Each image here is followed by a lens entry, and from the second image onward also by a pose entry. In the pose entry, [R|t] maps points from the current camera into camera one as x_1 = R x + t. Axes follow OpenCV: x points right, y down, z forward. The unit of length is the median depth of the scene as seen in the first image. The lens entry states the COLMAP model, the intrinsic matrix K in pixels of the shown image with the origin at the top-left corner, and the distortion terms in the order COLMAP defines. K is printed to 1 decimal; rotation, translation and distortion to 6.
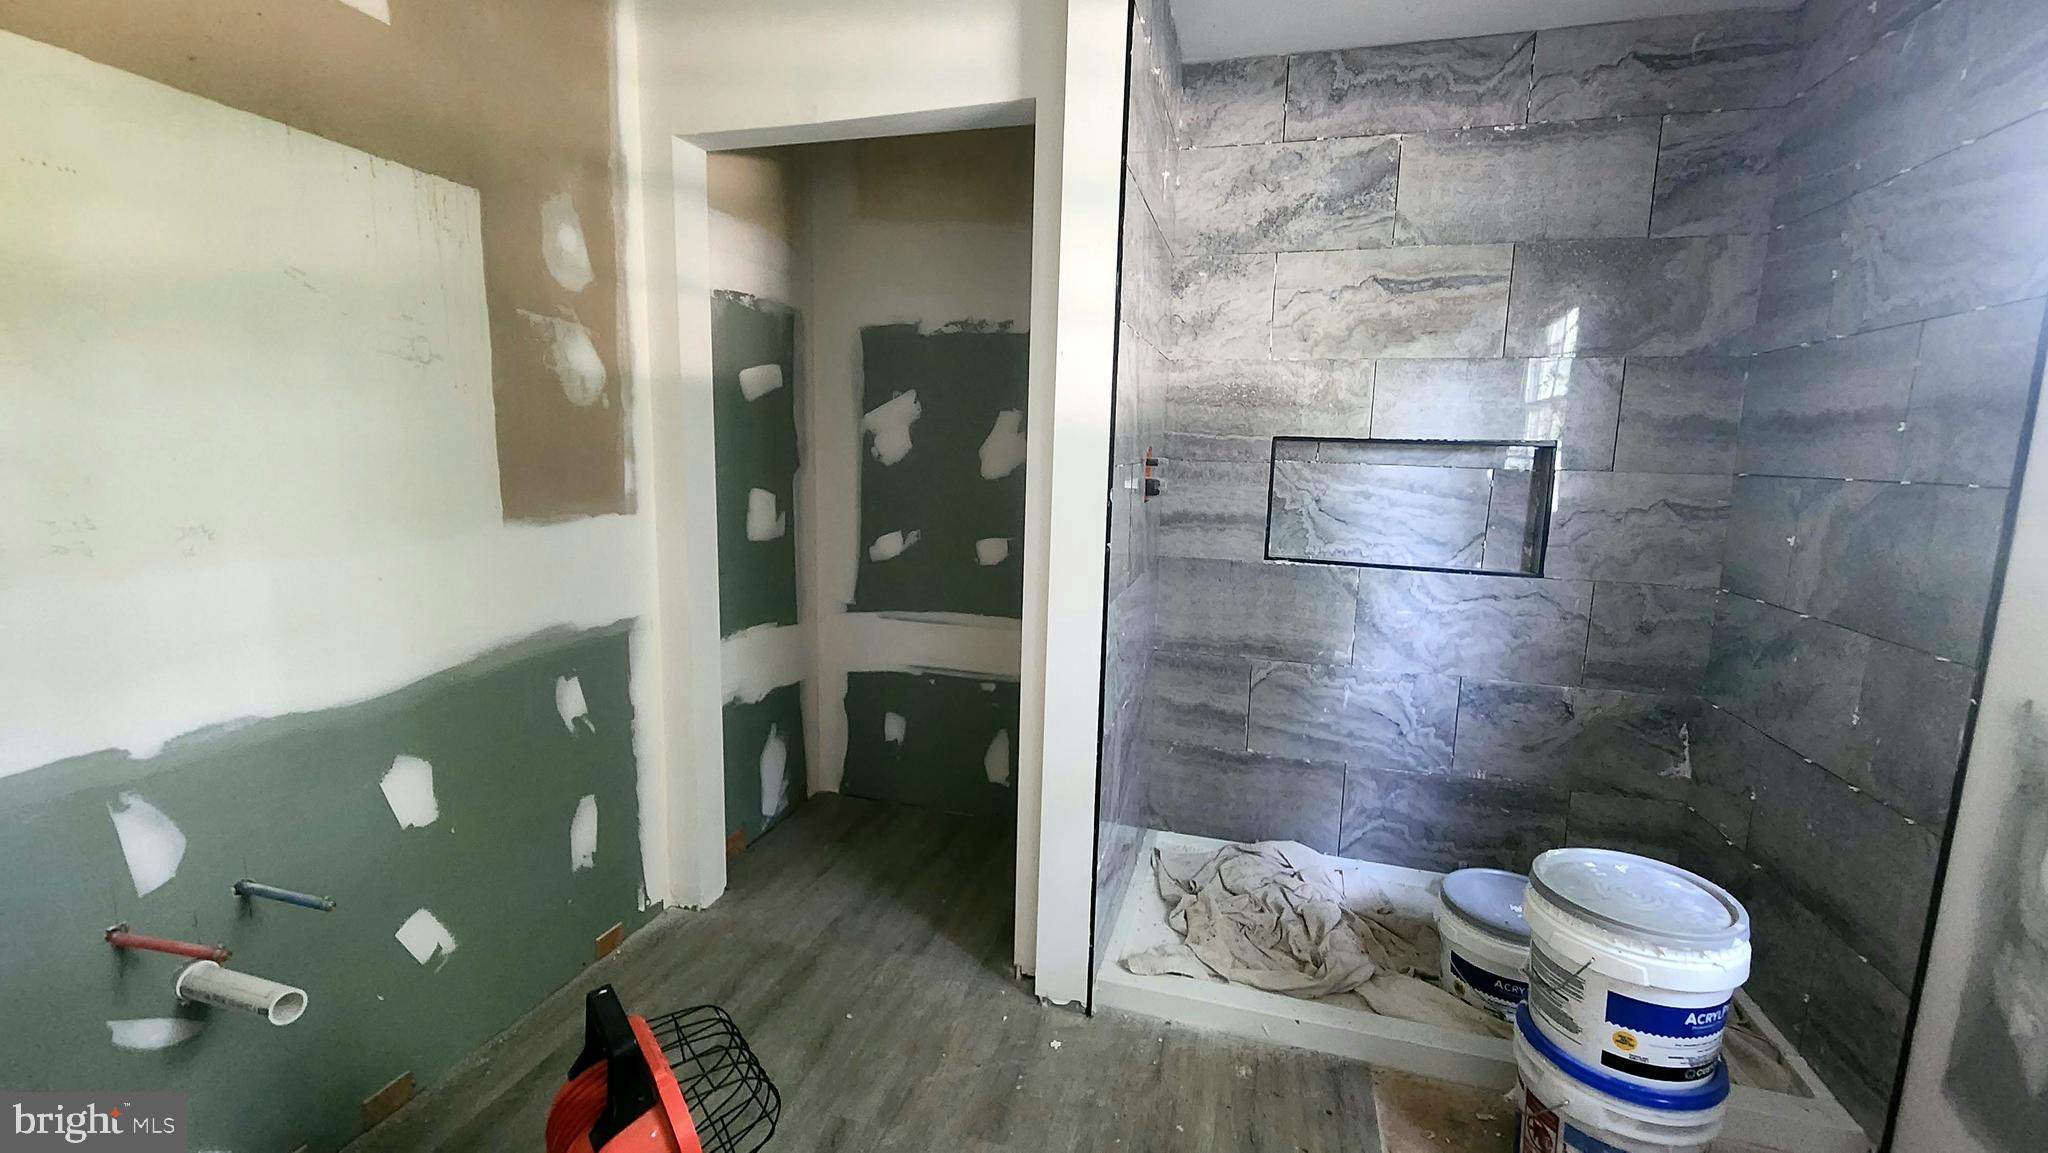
lens RADIAL K [[842.4, 0, 1023.8], [0, 842.4, 575.3], [0, 0, 1]] dist [-0.003720, -0.001110]
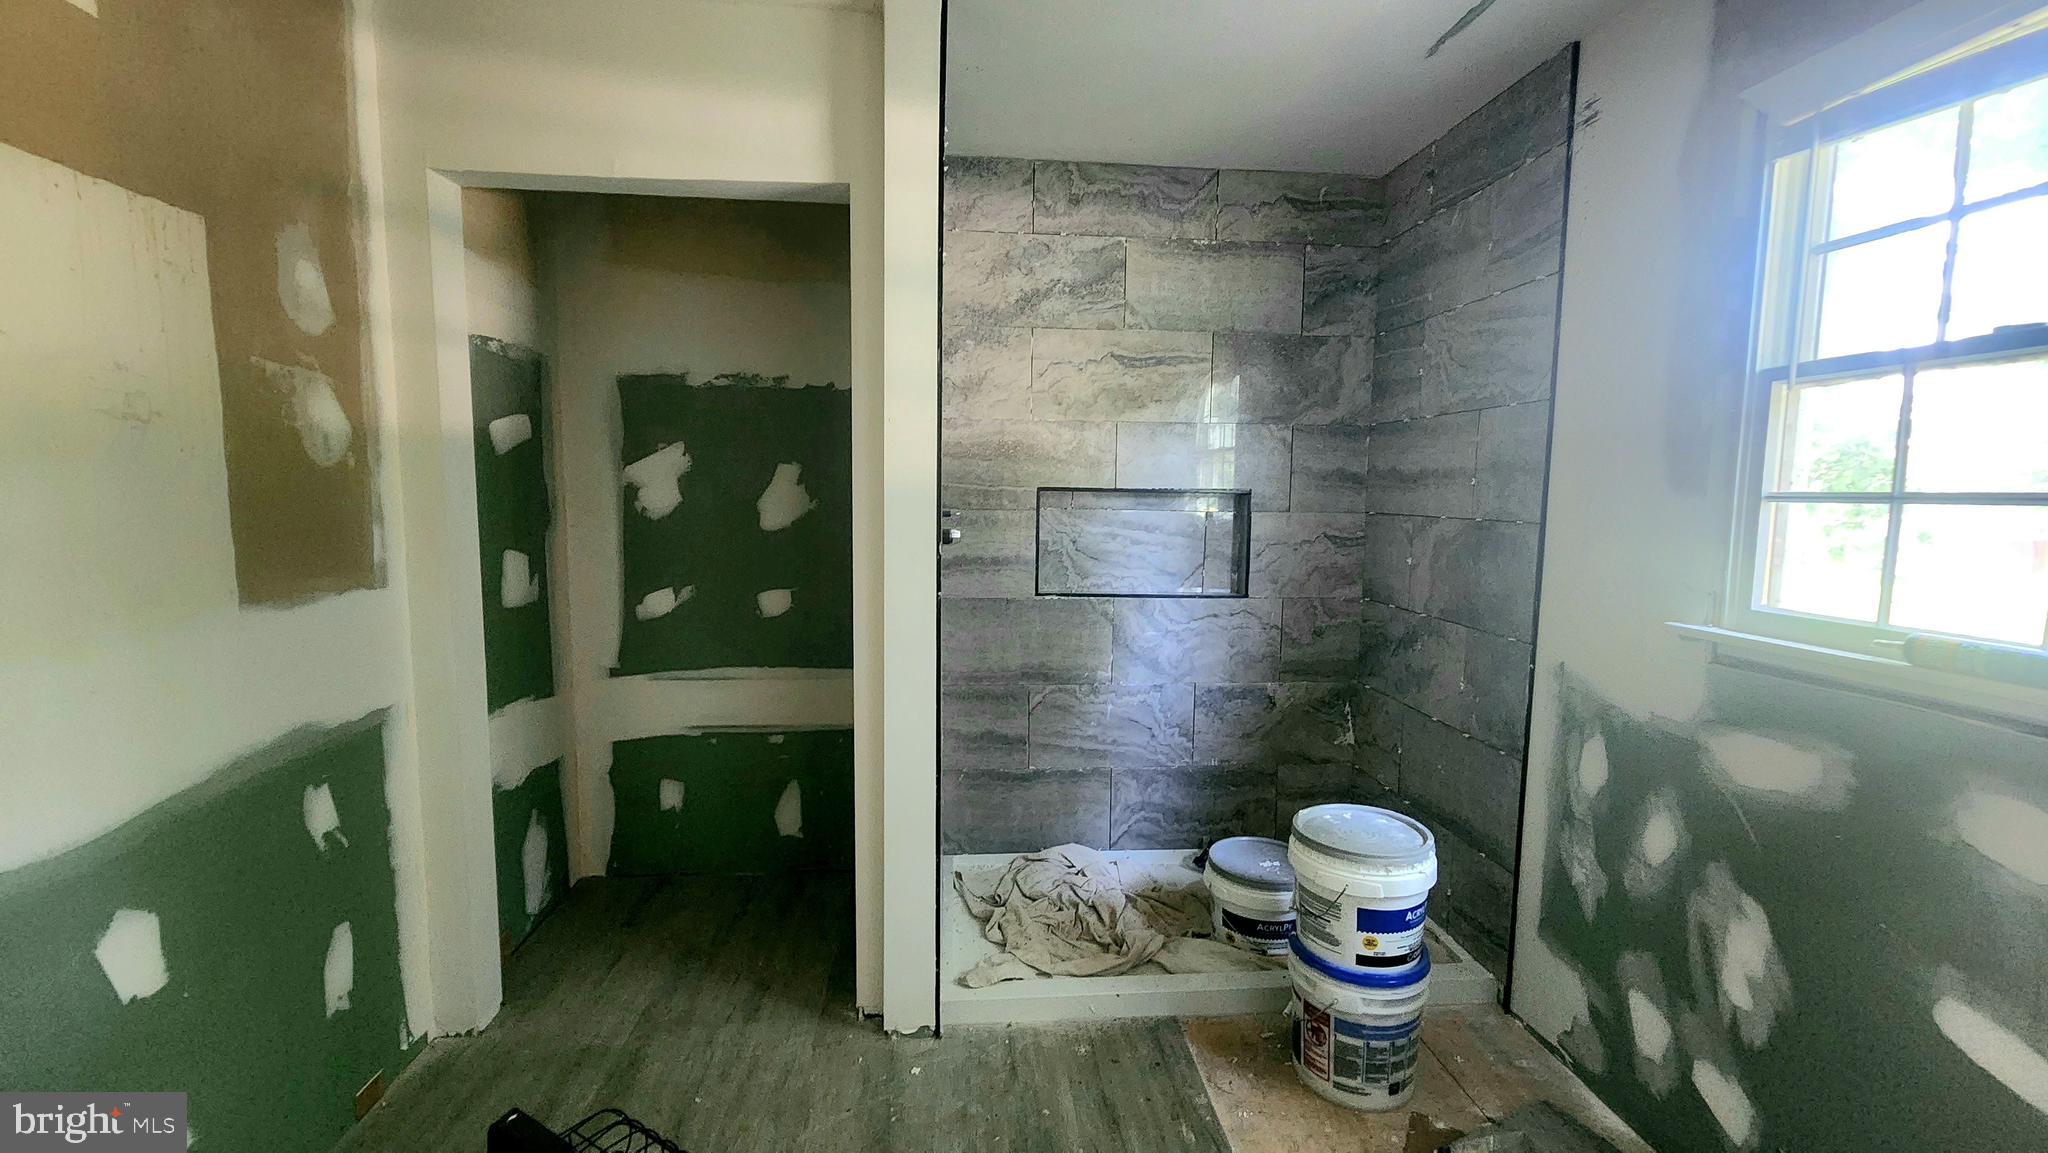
lens RADIAL K [[842.4, 0, 1021.9], [0, 842.4, 574.5], [0, 0, 1]] dist [-0.003720, -0.001110]
pose [[0.929038, -0.049774, 0.366621, -0.165681], [0.064453, 0.997531, -0.027900, -0.019261], [-0.364327, 0.049550, 0.929952, -0.047803]]
